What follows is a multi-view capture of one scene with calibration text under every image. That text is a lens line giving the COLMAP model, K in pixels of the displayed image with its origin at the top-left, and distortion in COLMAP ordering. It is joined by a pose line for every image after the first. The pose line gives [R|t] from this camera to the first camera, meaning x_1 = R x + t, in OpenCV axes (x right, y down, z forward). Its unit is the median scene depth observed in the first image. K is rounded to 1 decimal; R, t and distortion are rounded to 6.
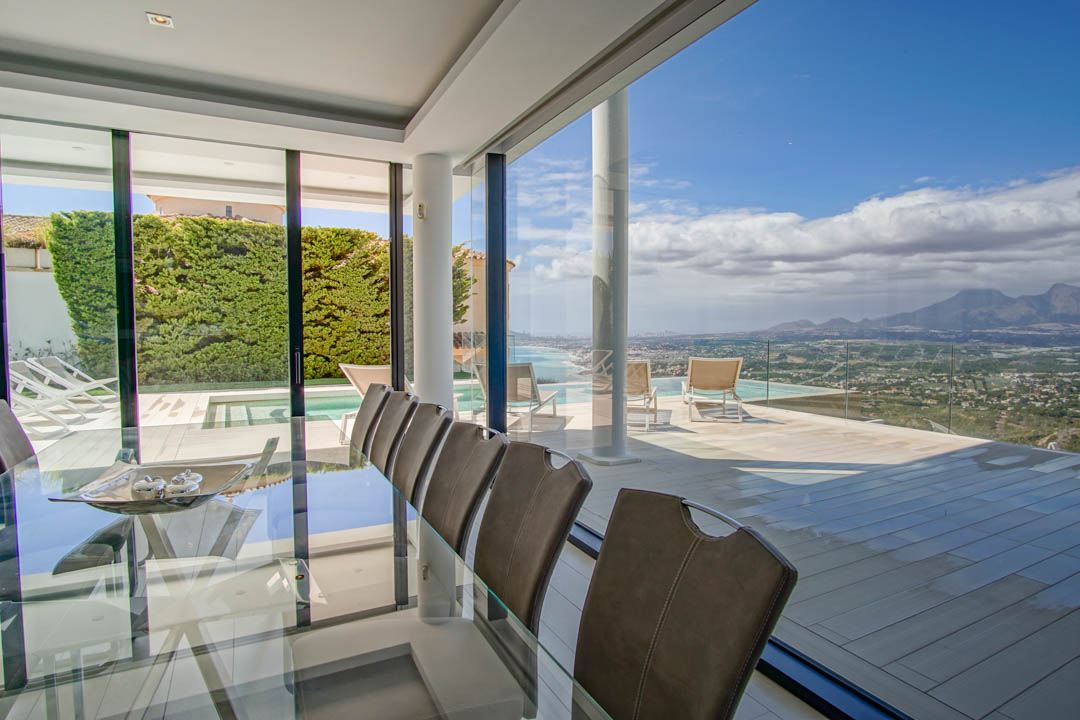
lens RADIAL K [[595.7, 0, 533.2], [0, 595.7, 351.9], [0, 0, 1]] dist [-0.028275, 0.006806]
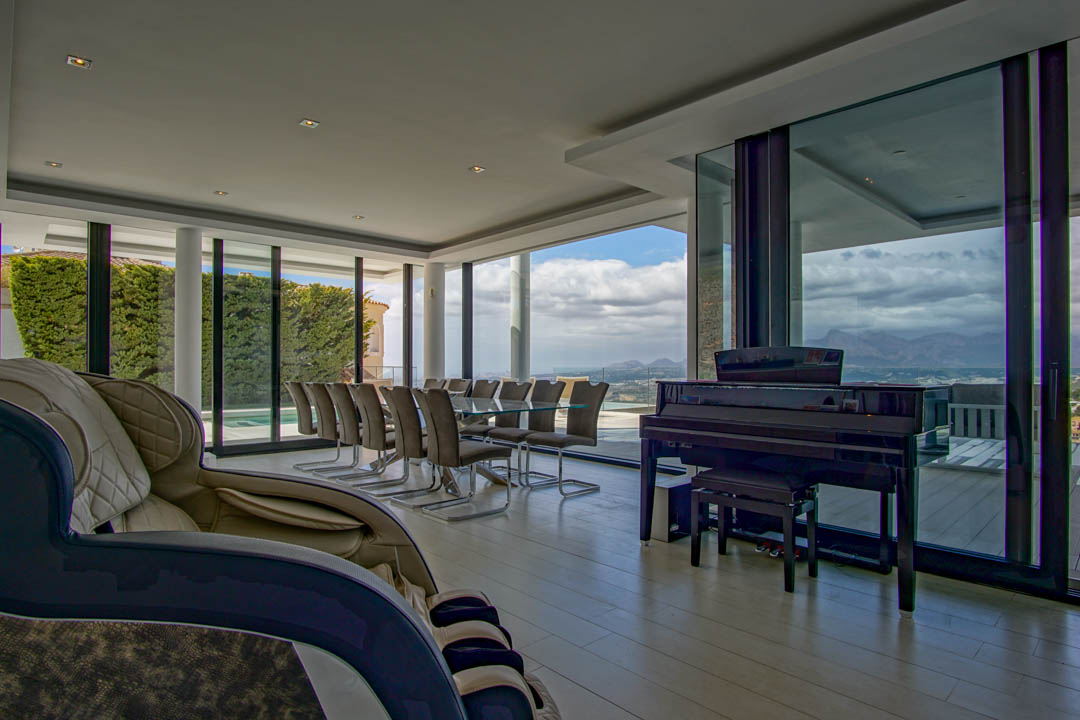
lens RADIAL K [[595.7, 0, 536.4], [0, 595.7, 359.0], [0, 0, 1]] dist [-0.028275, 0.006806]
pose [[0.964759, 0.003660, 0.263109, -0.127367], [0.010782, 0.998514, -0.053424, 0.028619], [-0.262914, 0.054378, 0.963286, -0.316693]]
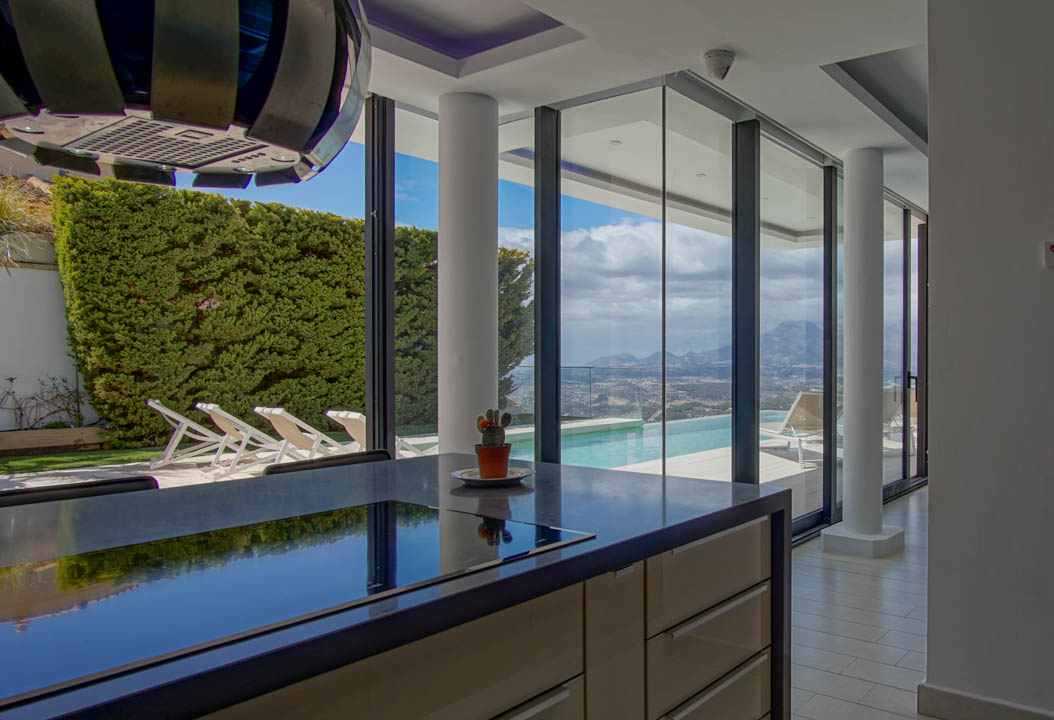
lens RADIAL K [[782.9, 0, 659.6], [0, 782.9, 370.0], [0, 0, 1]] dist [0.002908, -0.002744]
pose [[0.889925, -0.004761, 0.456082, -0.577236], [0.019041, 0.999462, -0.026720, 0.007792], [-0.455709, 0.032464, 0.889537, -0.047083]]
